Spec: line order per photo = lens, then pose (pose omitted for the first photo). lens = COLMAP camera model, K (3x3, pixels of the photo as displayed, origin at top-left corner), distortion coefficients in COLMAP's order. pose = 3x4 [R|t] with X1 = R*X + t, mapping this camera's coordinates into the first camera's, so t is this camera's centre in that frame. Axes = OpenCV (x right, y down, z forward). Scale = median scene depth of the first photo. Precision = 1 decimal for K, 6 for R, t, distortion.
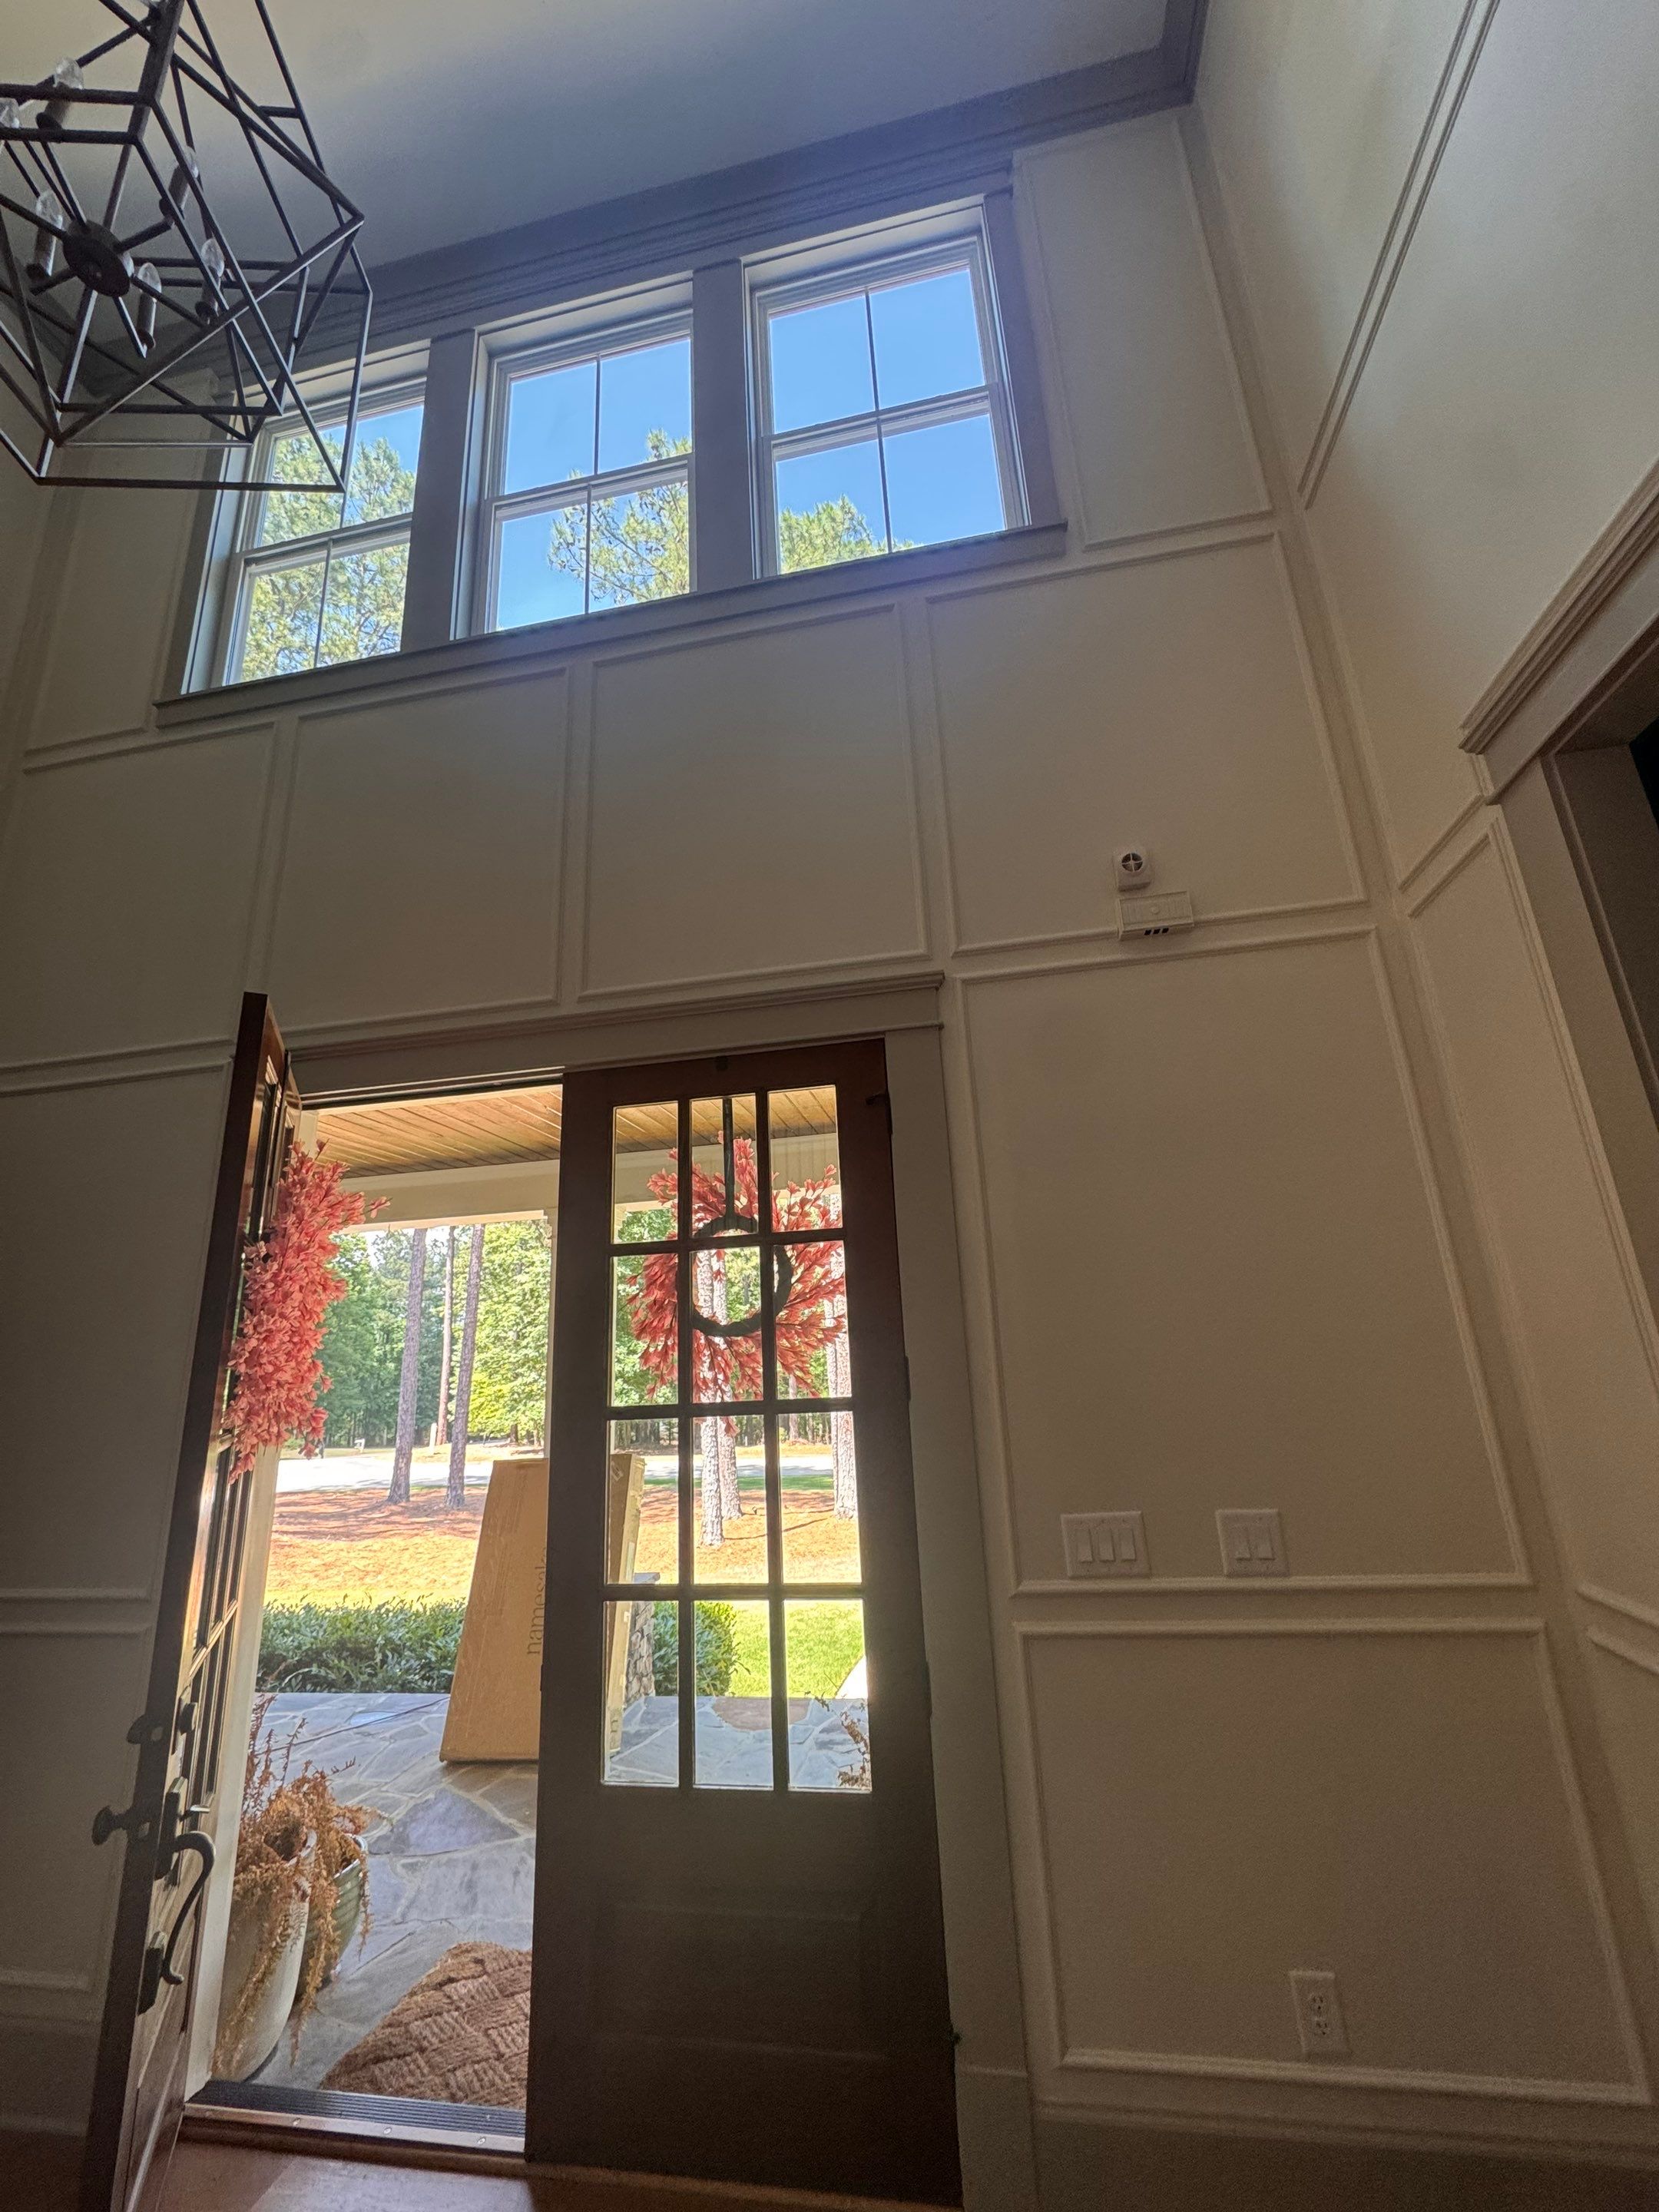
lens RADIAL K [[882.0, 0, 829.4], [0, 882.0, 1105.2], [0, 0, 1]] dist [-0.004573, 0.000898]
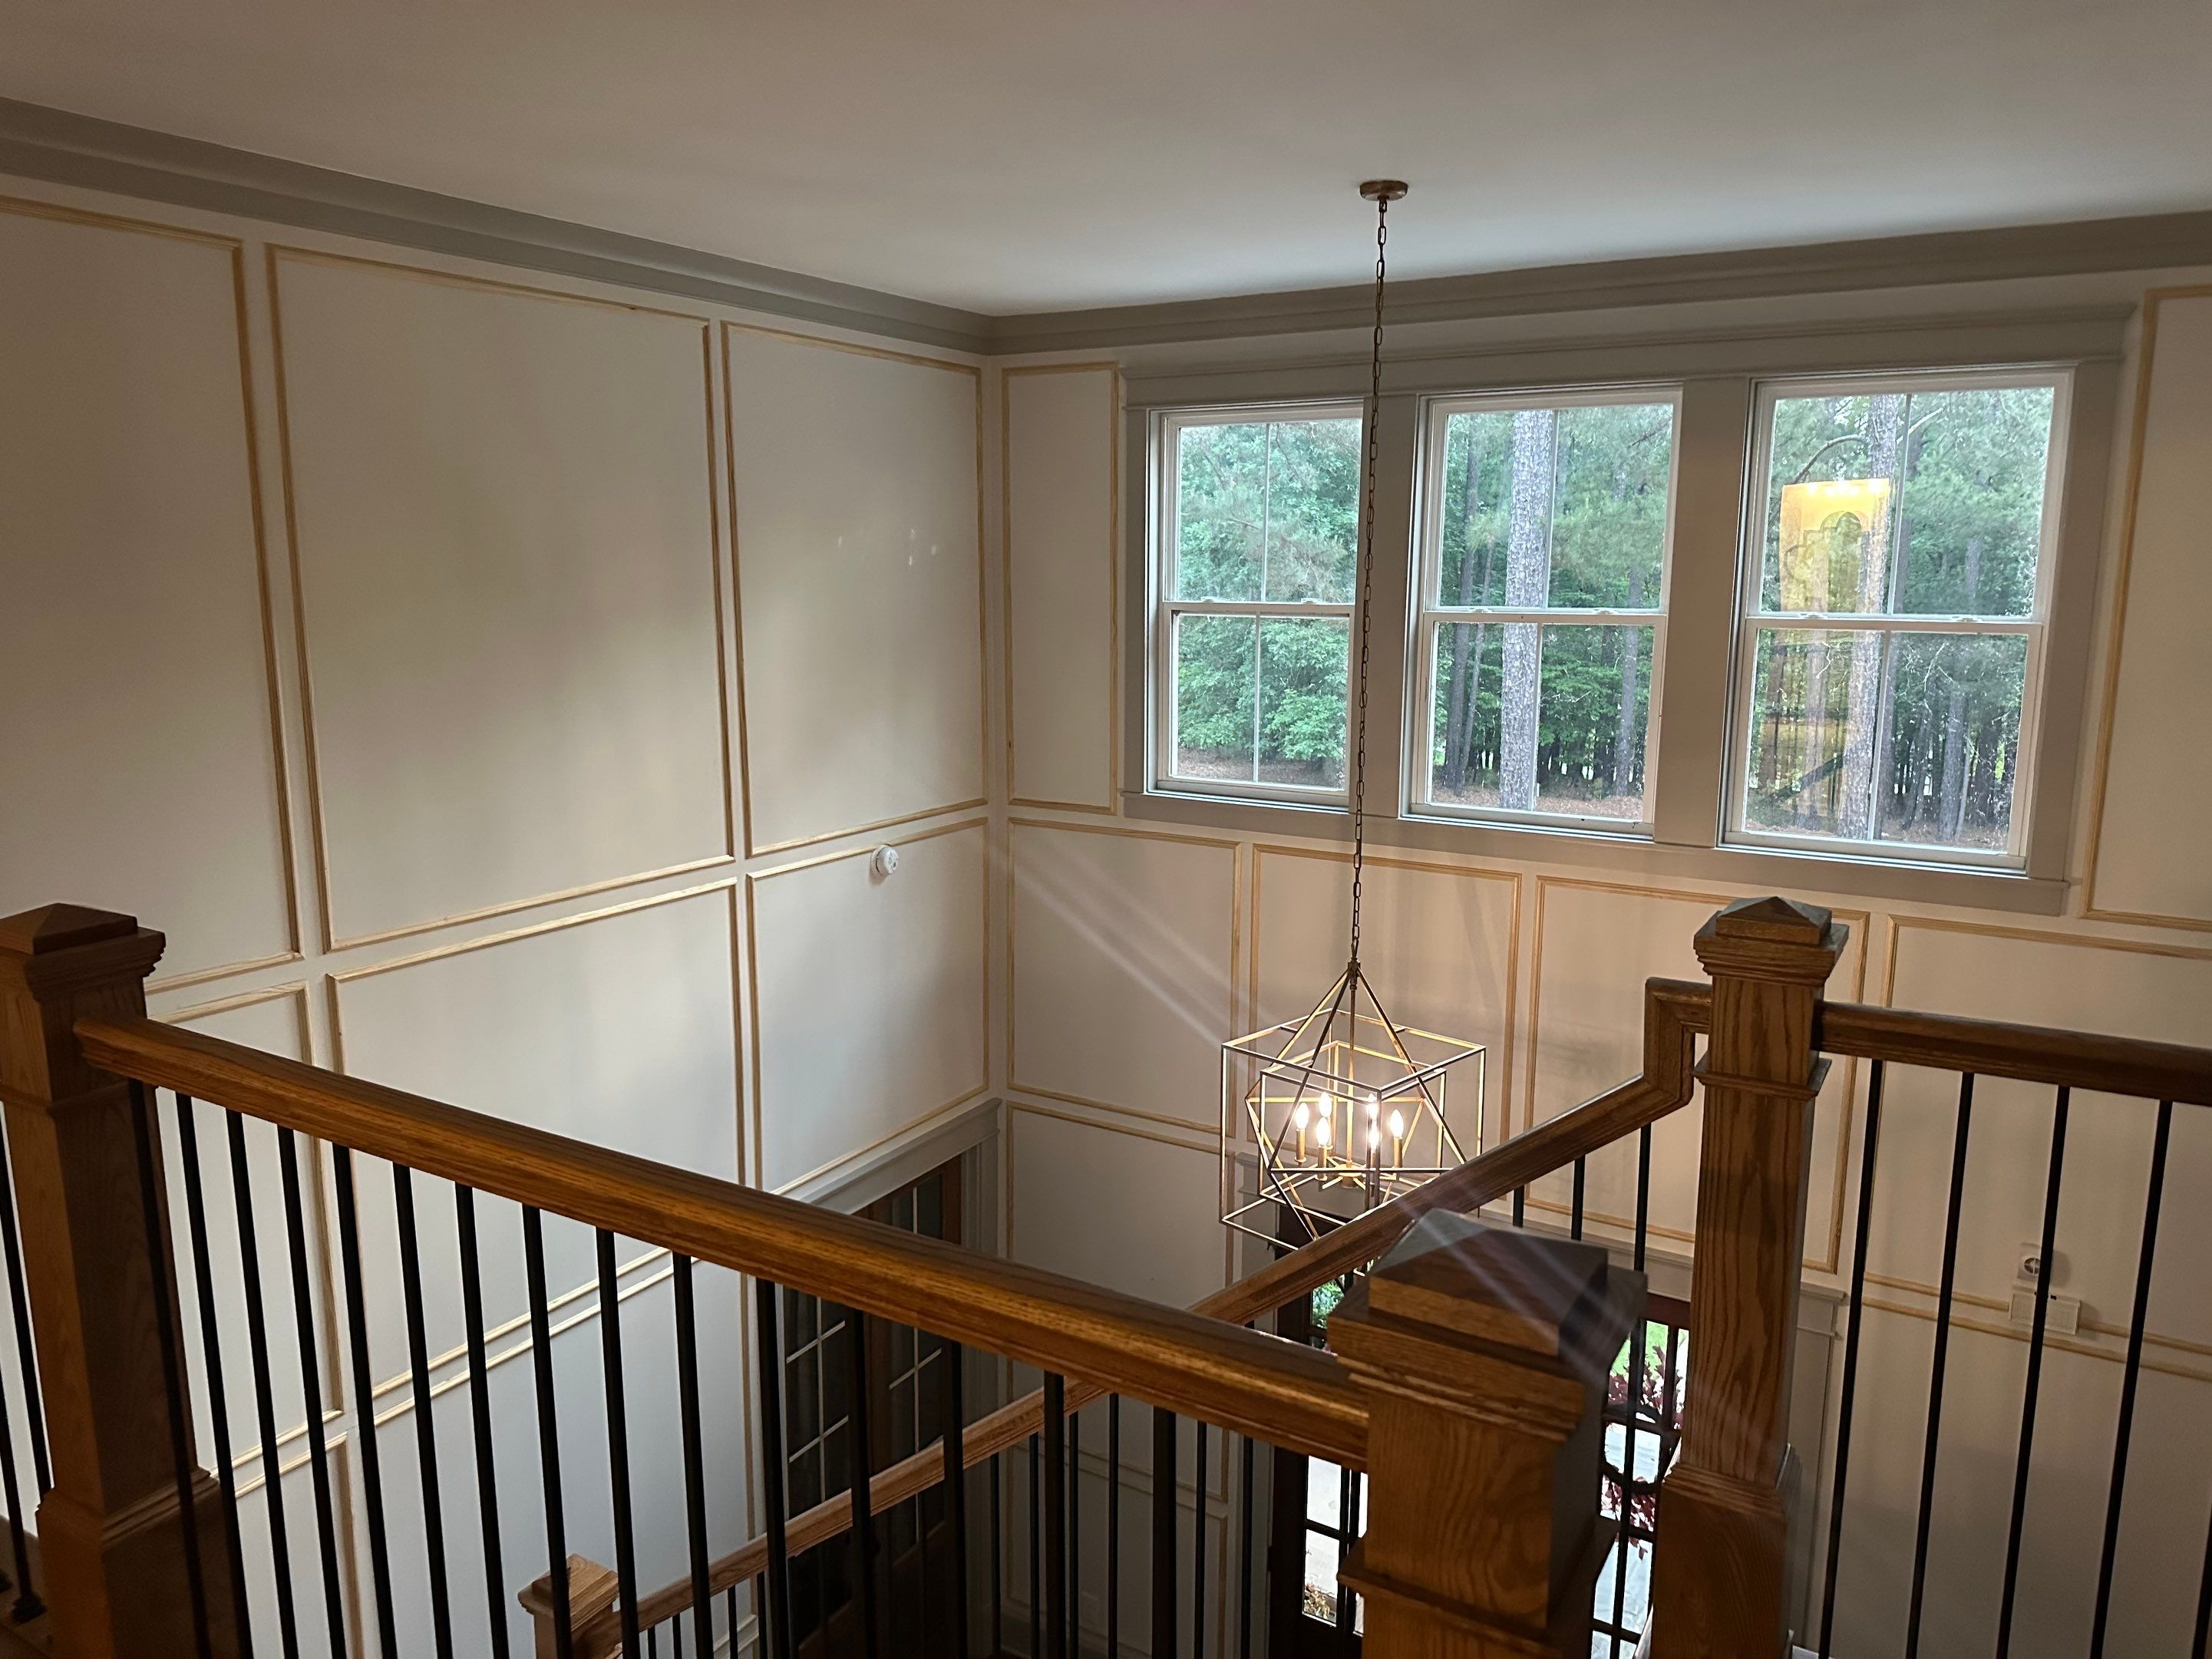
lens RADIAL K [[1566.0, 0, 1115.9], [0, 1566.0, 845.5], [0, 0, 1]] dist [0.138894, -0.202832]
pose [[0.937923, 0.118557, -0.325953, -0.146511], [0.040473, 0.895936, 0.442335, -1.558121], [0.344475, -0.428068, 0.835521, -0.839551]]
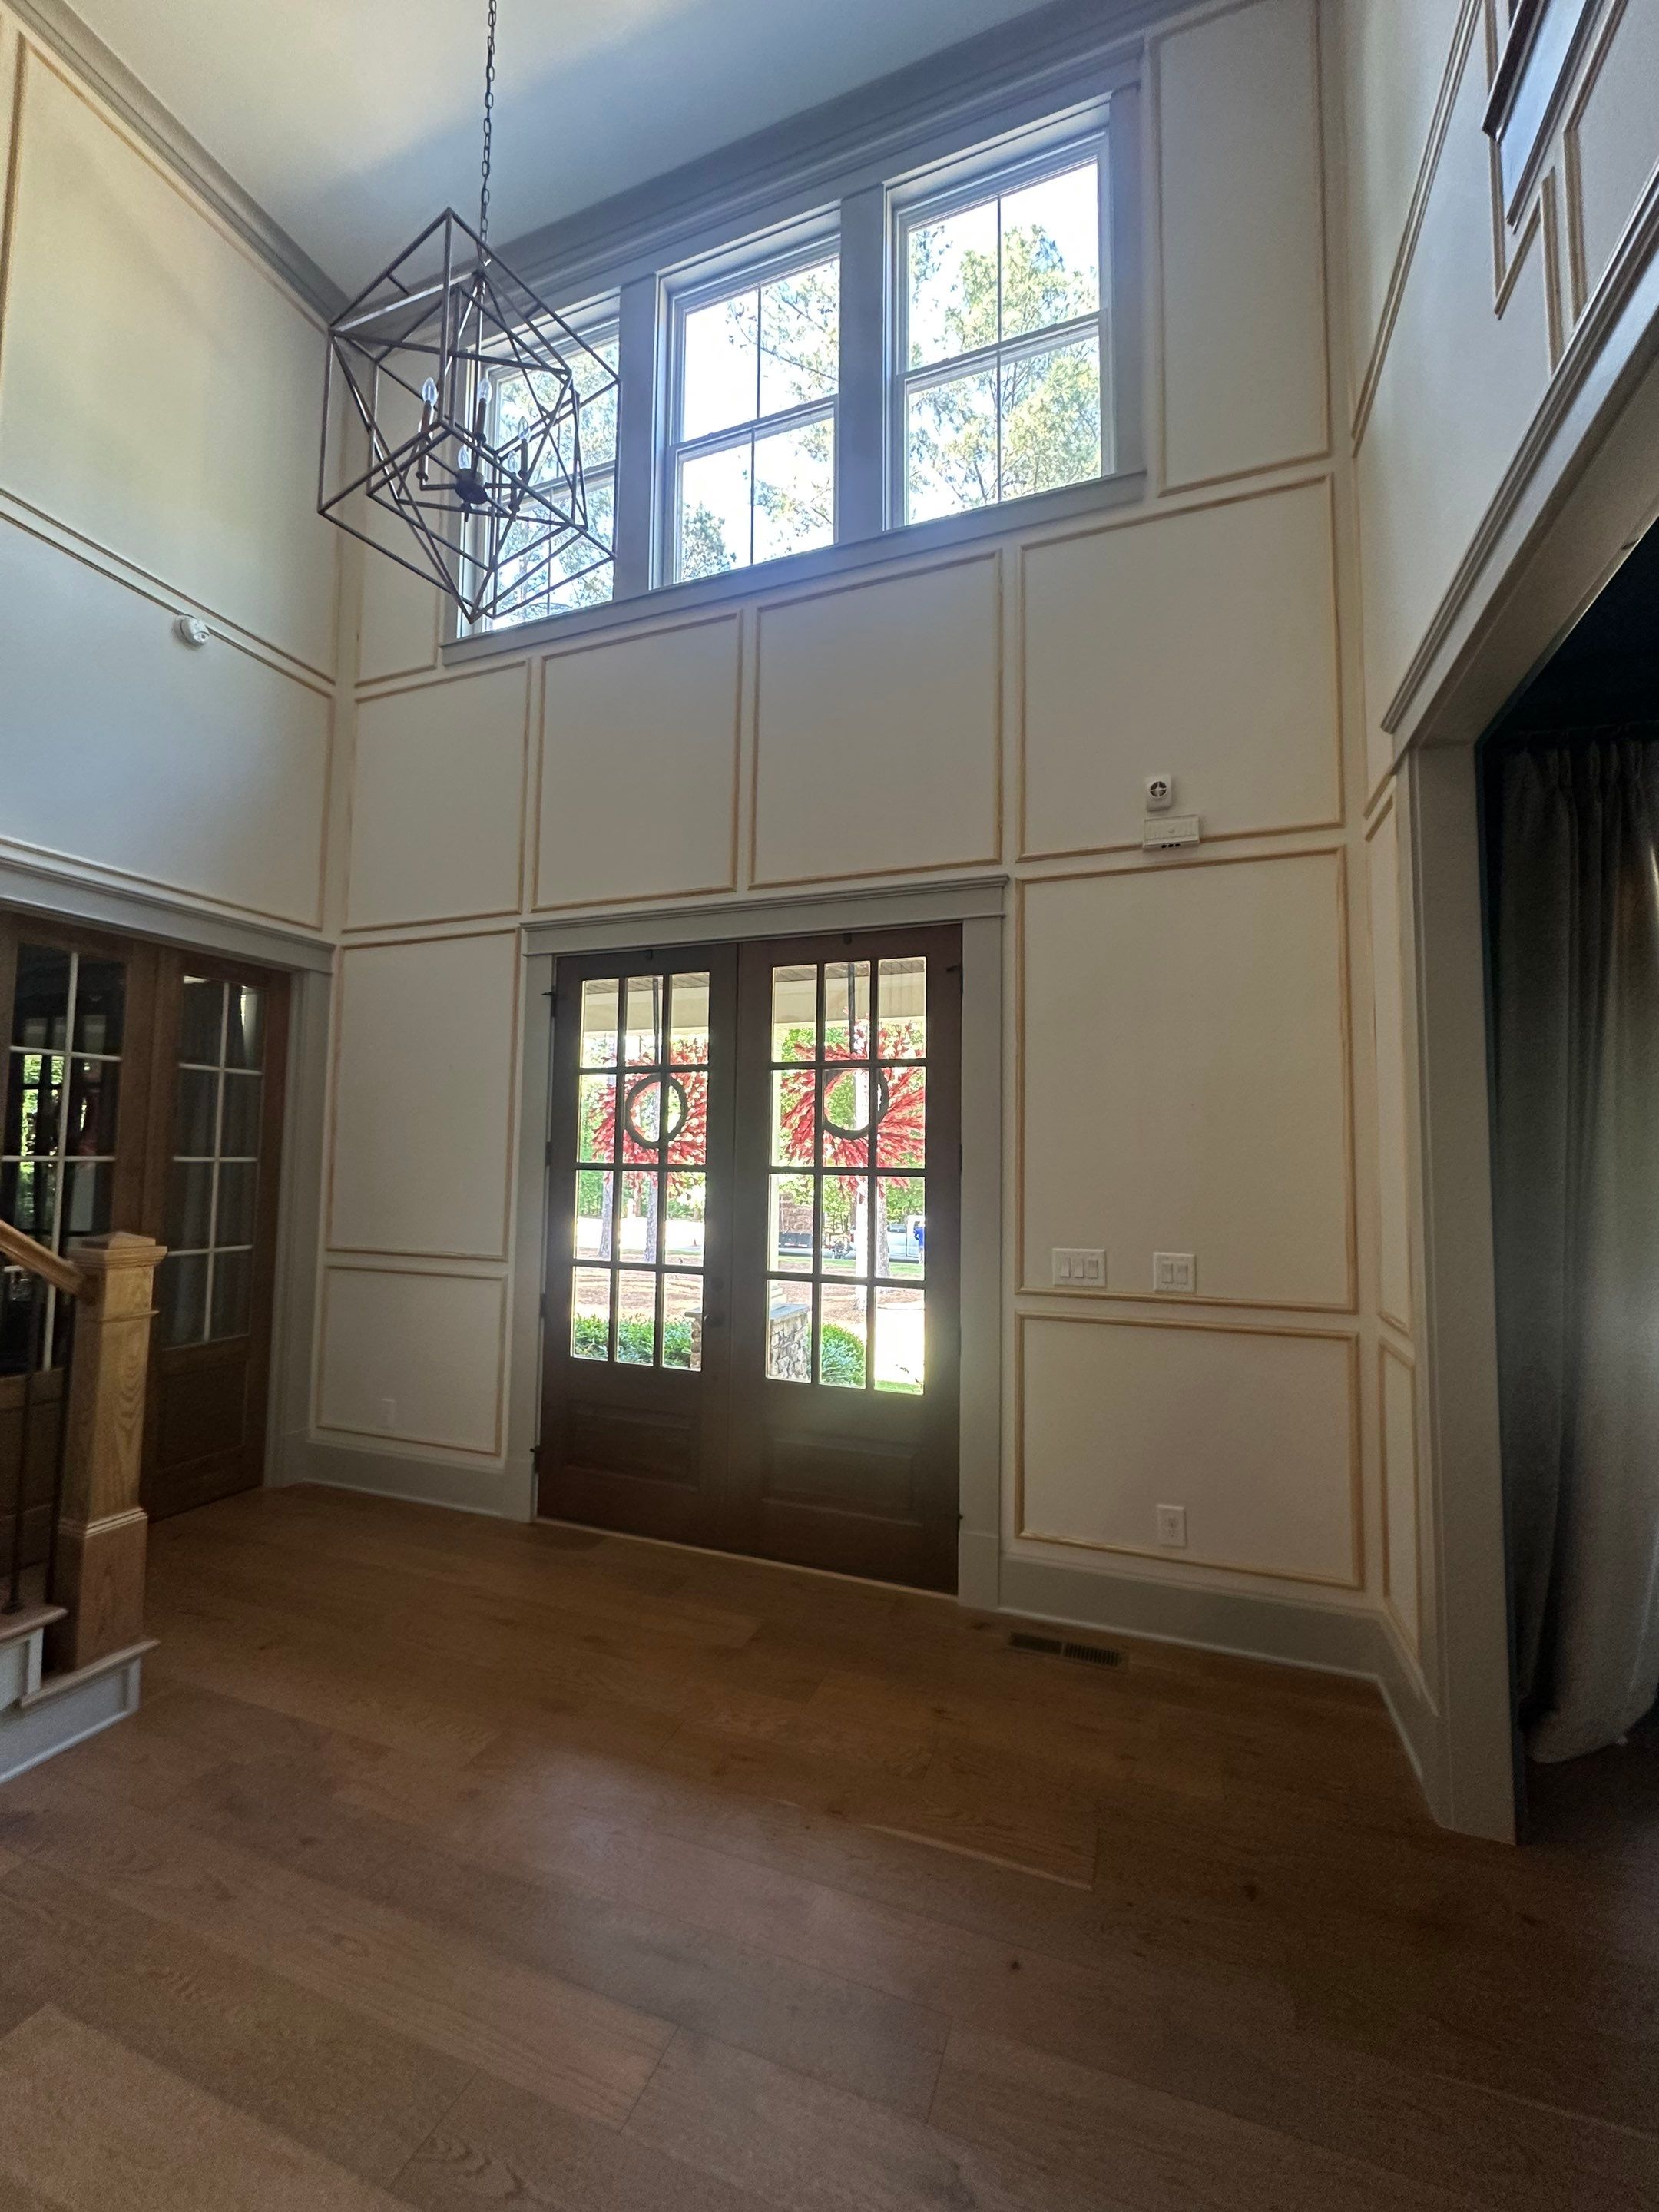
lens RADIAL K [[879.3, 0, 833.0], [0, 879.3, 1104.5], [0, 0, 1]] dist [-0.002616, 0.000403]
pose [[0.982759, 0.049851, -0.178044, 0.112095], [-0.011015, 0.977042, 0.212763, -0.081671], [0.184563, -0.207133, 0.960746, -0.385849]]
